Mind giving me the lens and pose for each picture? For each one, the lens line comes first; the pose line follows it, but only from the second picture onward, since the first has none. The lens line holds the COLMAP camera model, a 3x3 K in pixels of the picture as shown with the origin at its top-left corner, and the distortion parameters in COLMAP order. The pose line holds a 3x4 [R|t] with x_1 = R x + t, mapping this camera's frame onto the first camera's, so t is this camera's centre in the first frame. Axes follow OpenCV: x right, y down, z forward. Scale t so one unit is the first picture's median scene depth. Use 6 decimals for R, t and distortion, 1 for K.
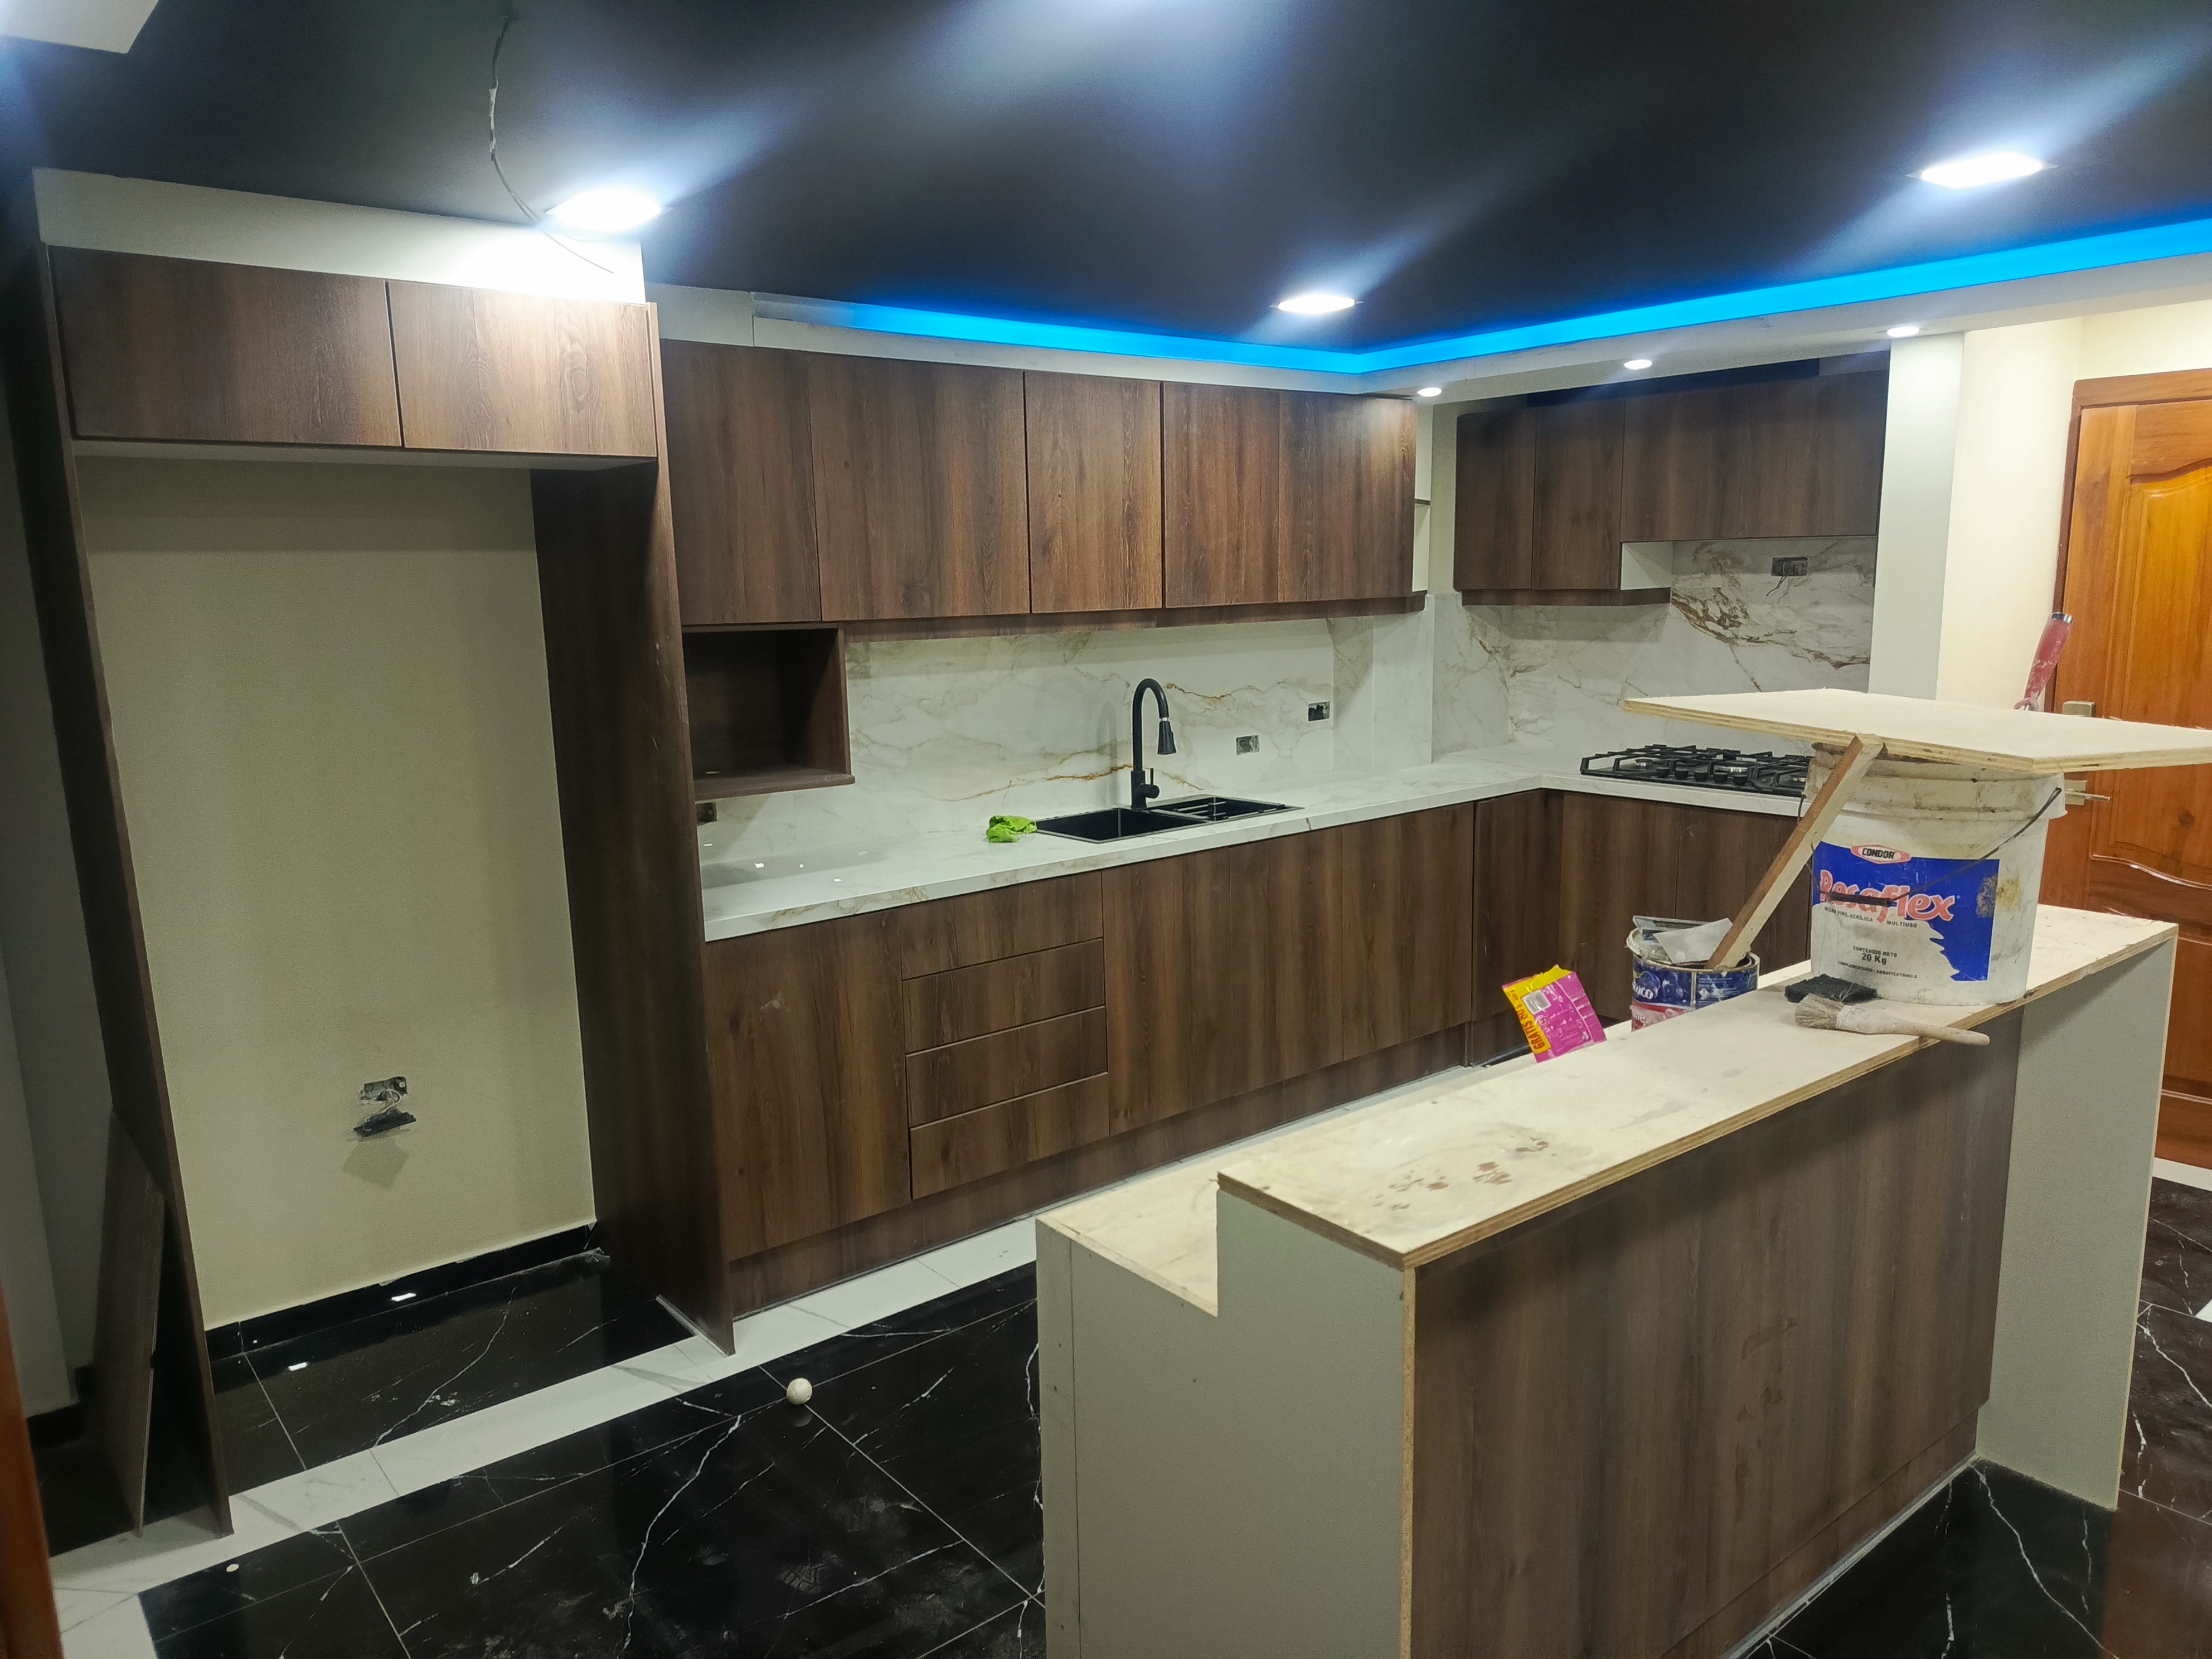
lens RADIAL K [[1509.8, 0, 1107.0], [0, 1509.8, 849.4], [0, 0, 1]] dist [0.120897, -0.180068]
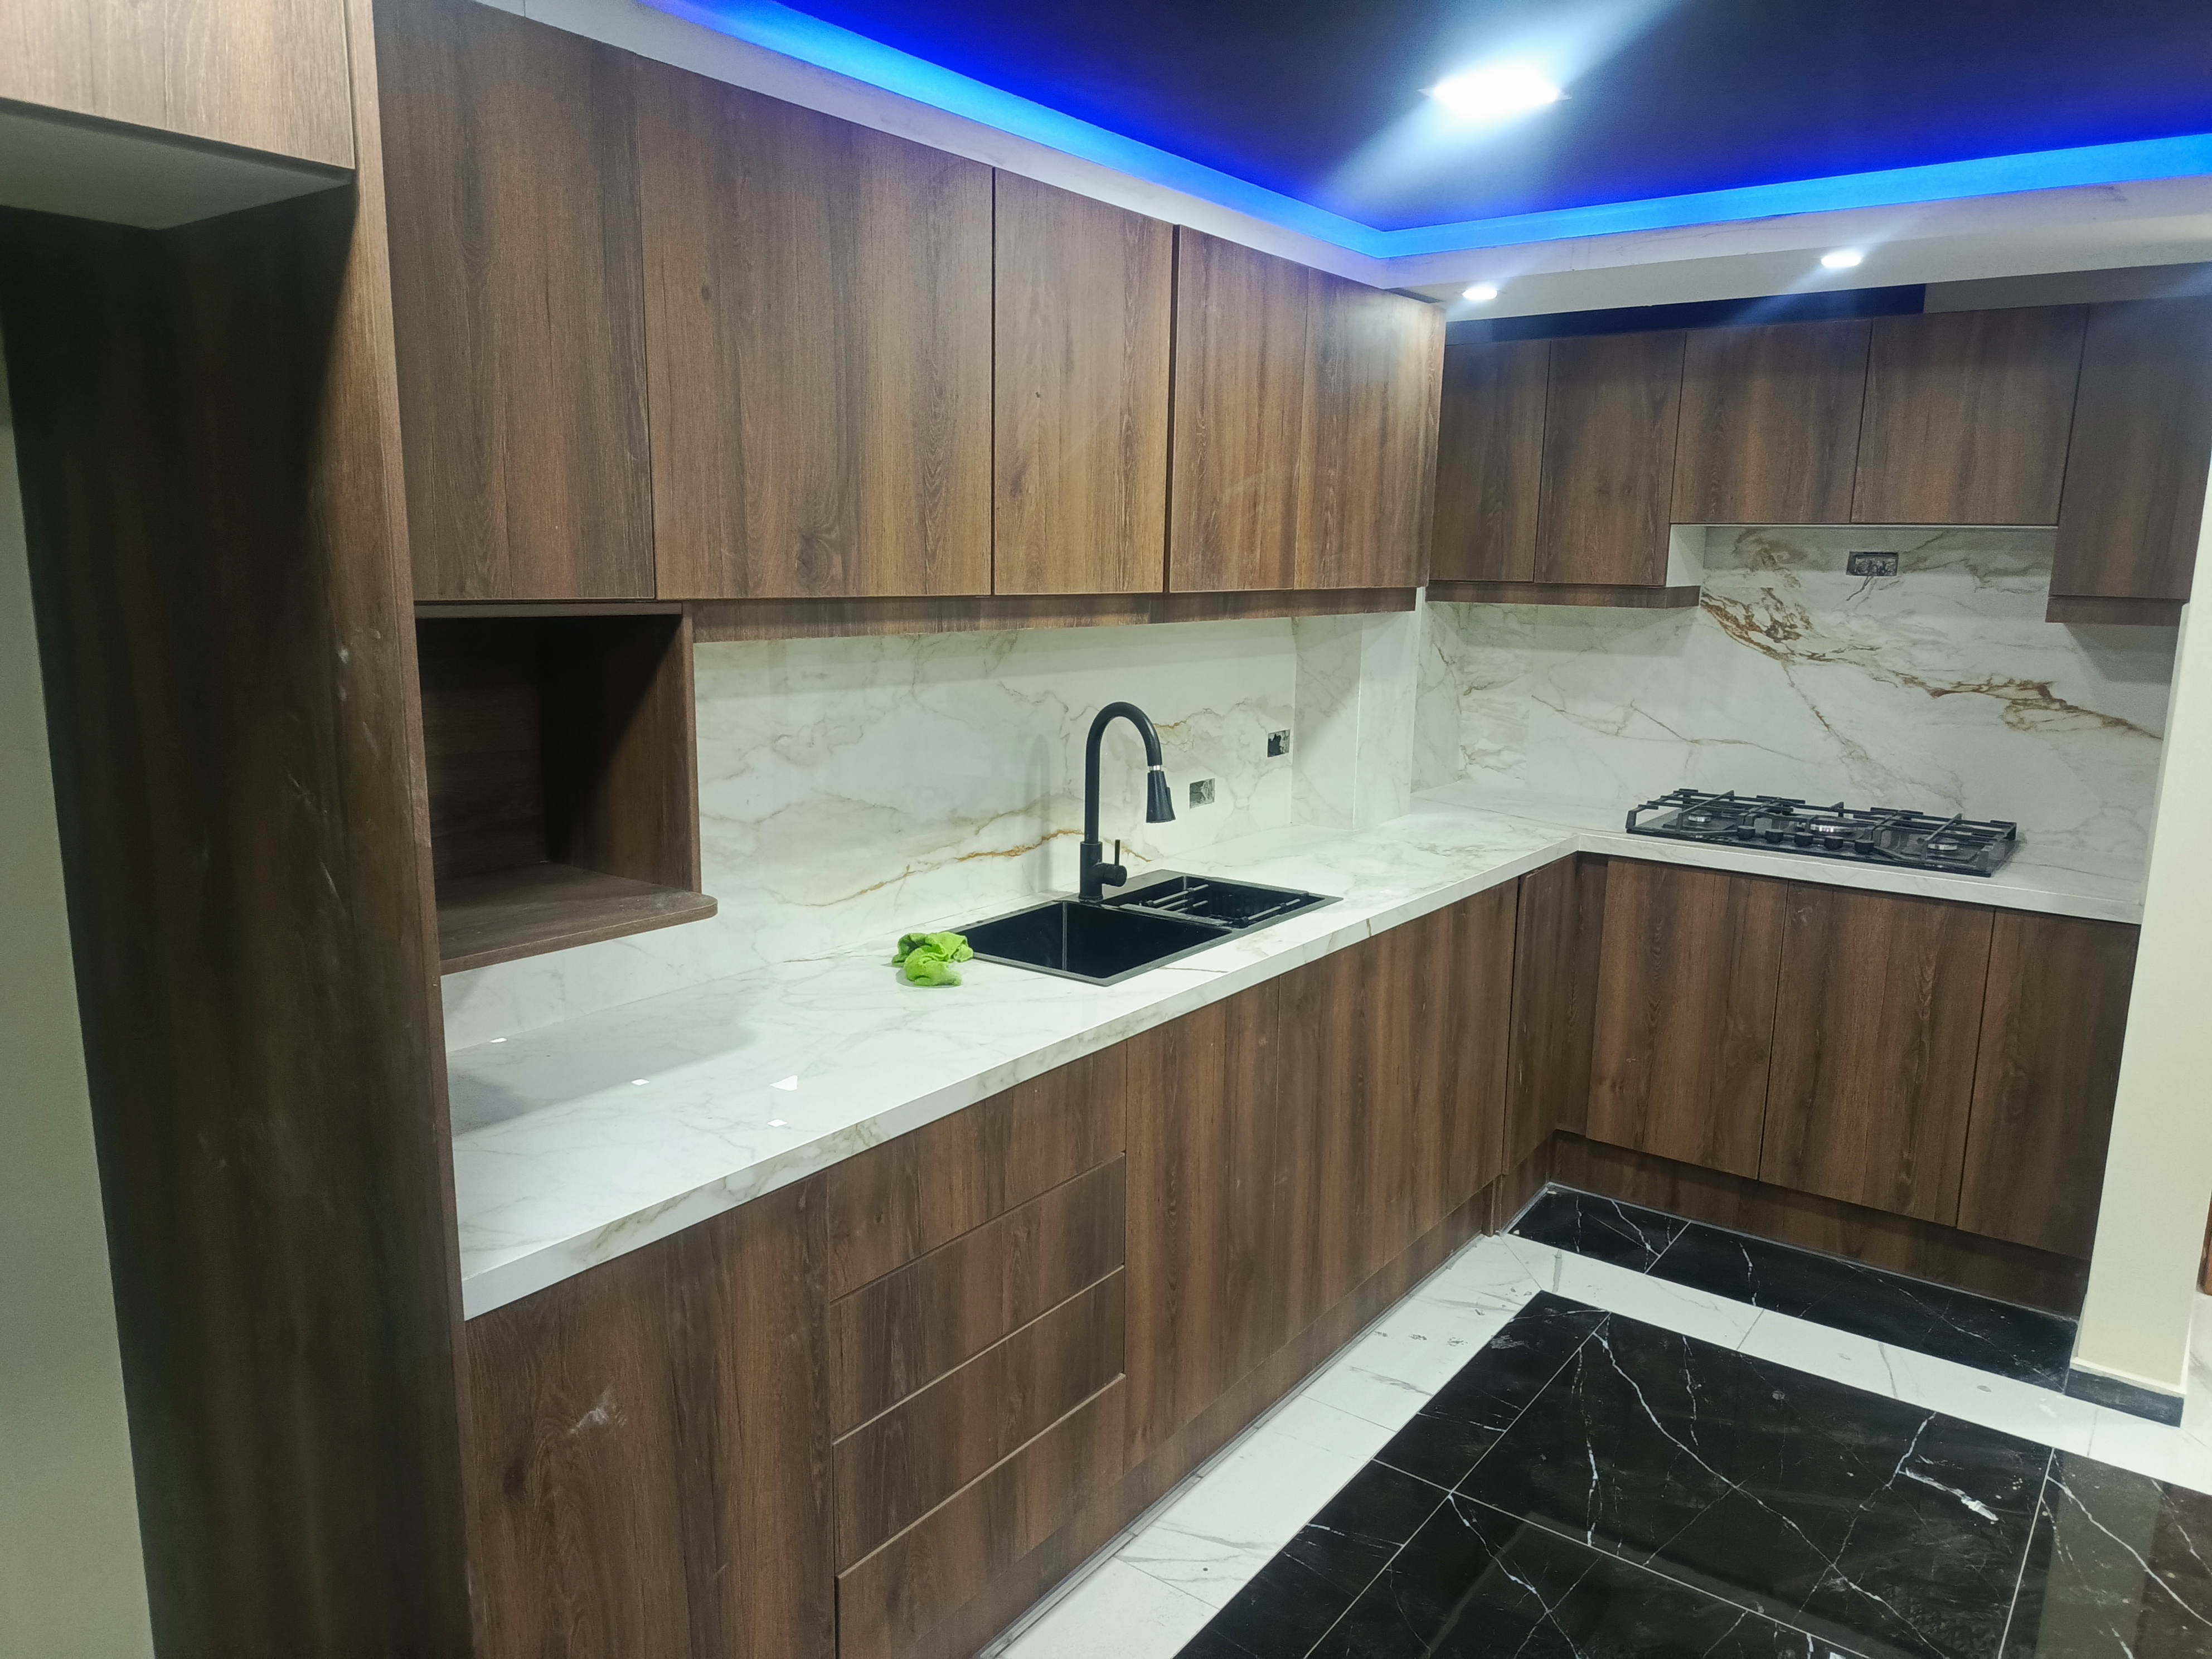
lens RADIAL K [[1507.2, 0, 1083.5], [0, 1507.2, 848.2], [0, 0, 1]] dist [0.075991, -0.104194]
pose [[0.972693, -0.010266, 0.231870, -0.140335], [0.008339, 0.999922, 0.009289, -0.059384], [-0.231947, -0.007102, 0.972702, 0.397237]]
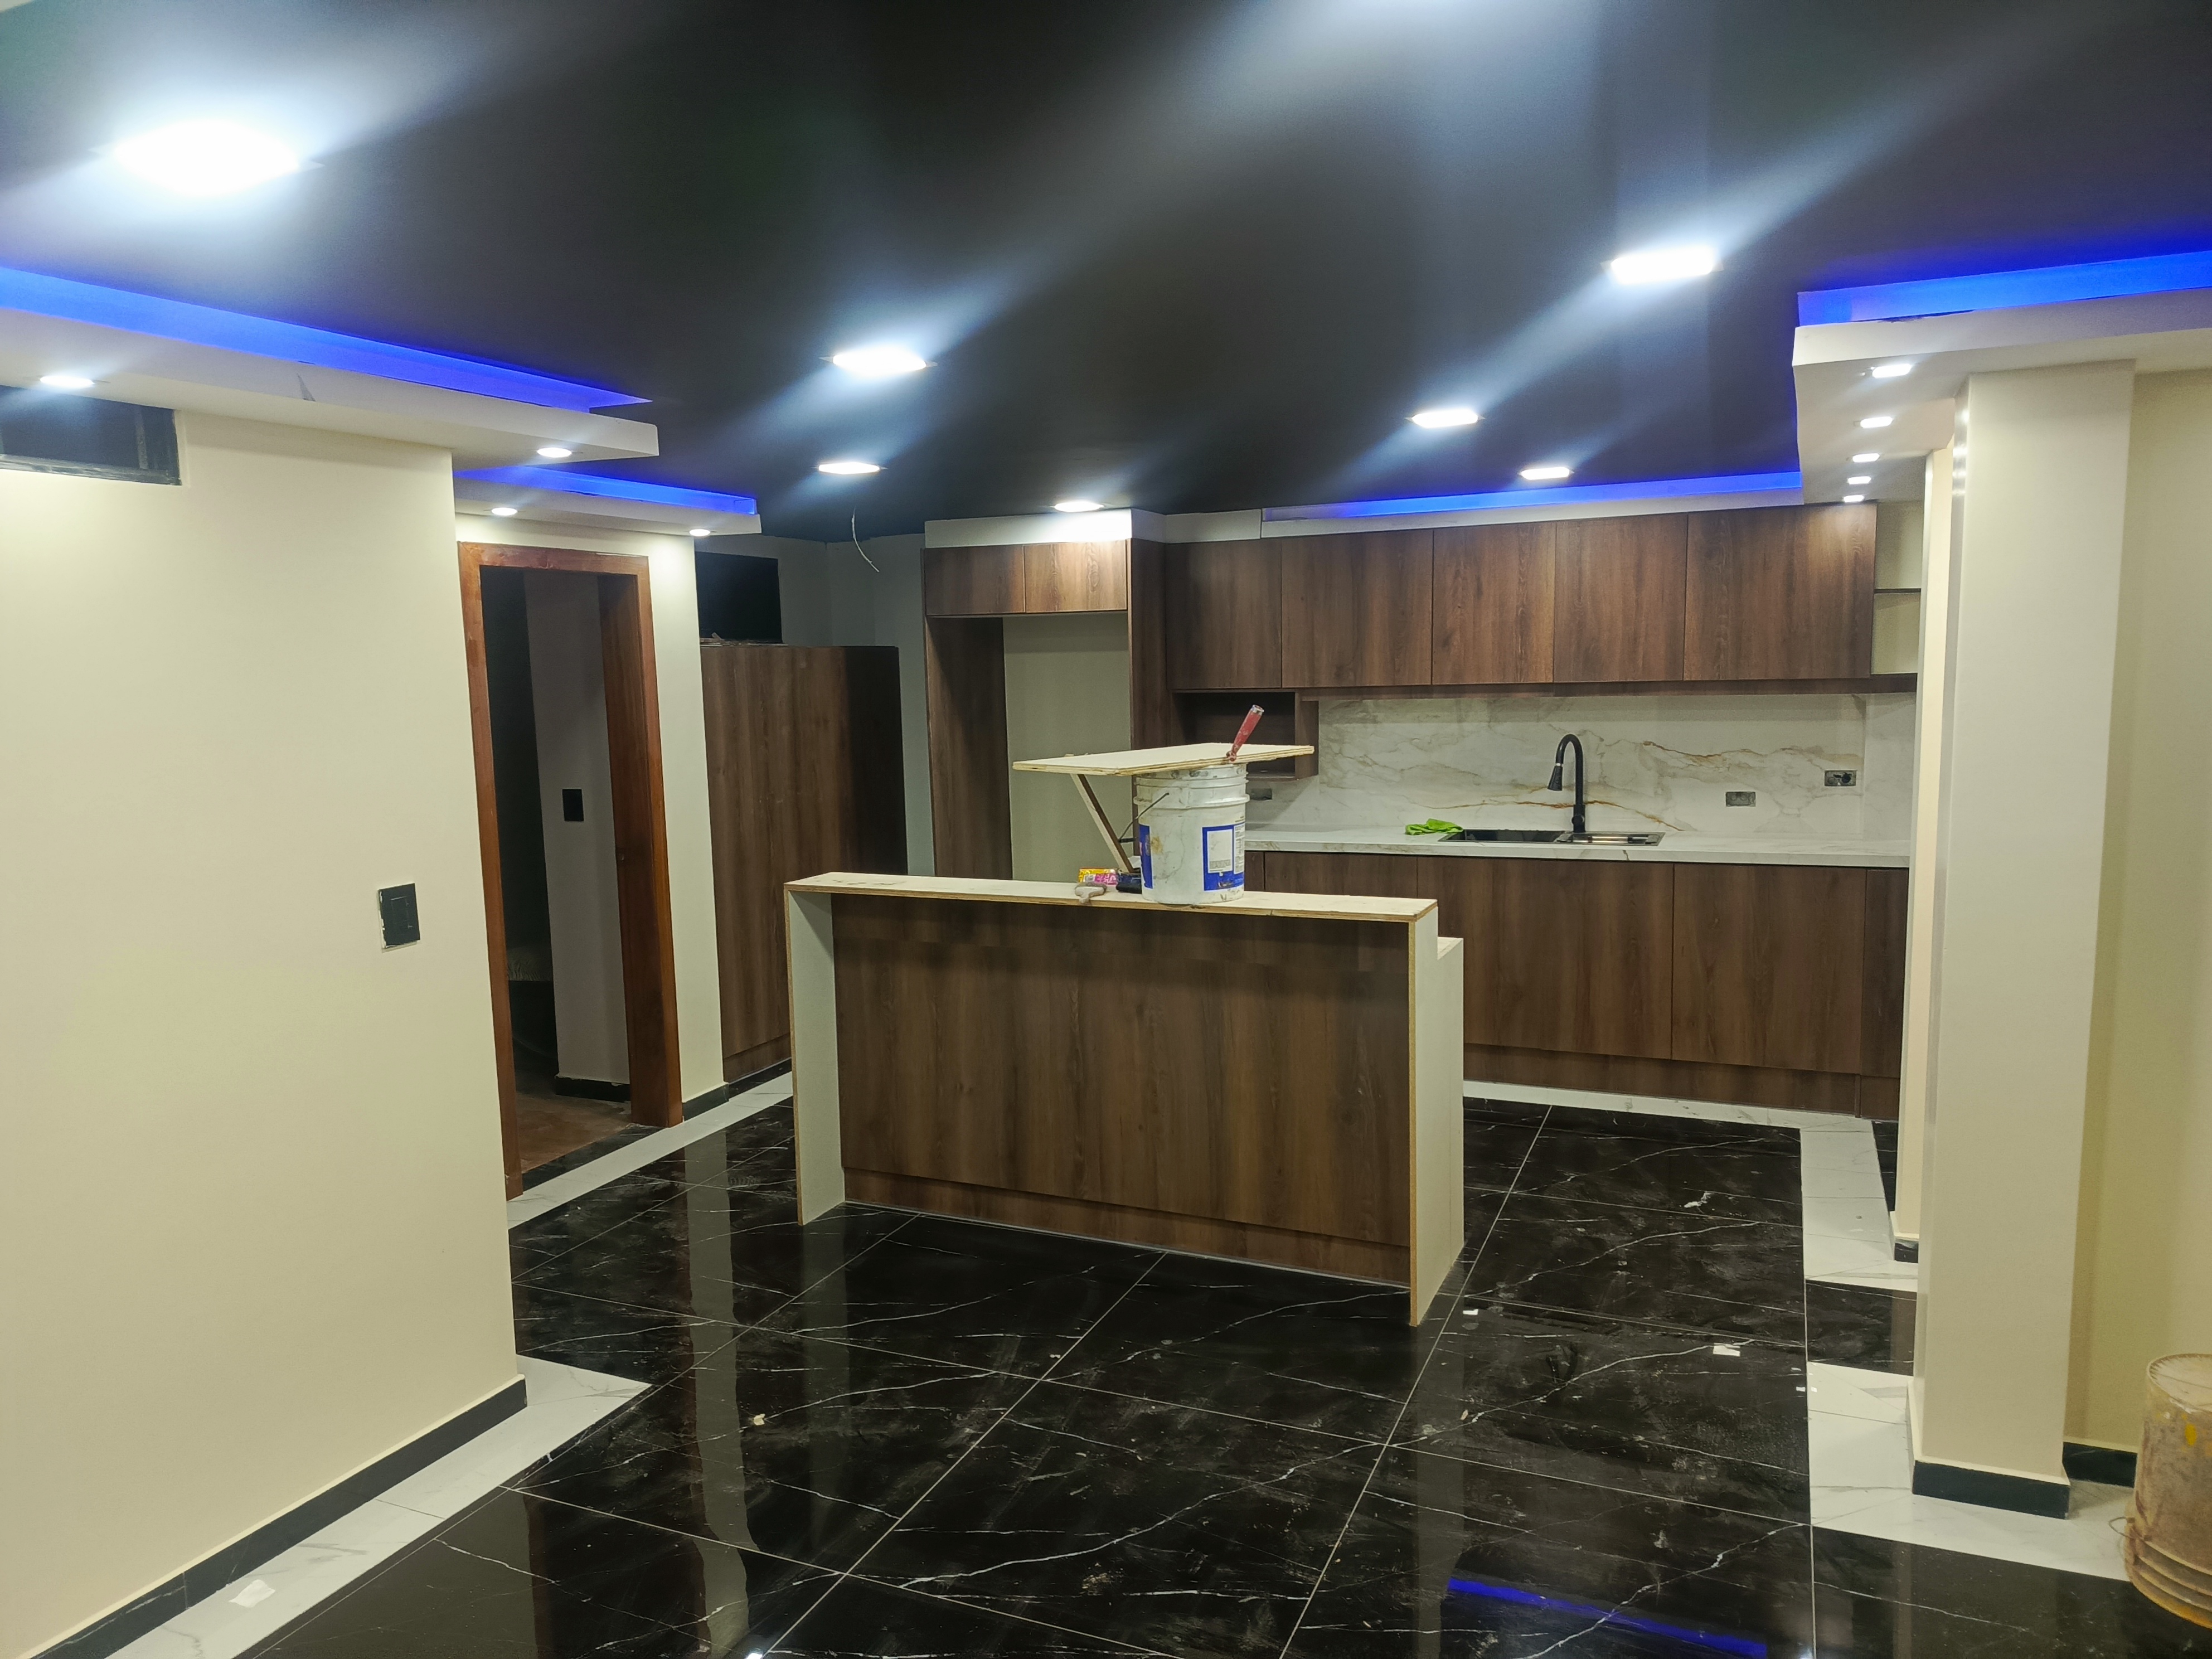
lens RADIAL K [[1509.8, 0, 1107.0], [0, 1509.8, 849.4], [0, 0, 1]] dist [0.120897, -0.180068]
pose [[0.458034, 0.123190, -0.880357, 1.070589], [-0.148763, 0.987007, 0.060715, -0.035045], [0.876399, 0.103155, 0.470409, 0.019752]]
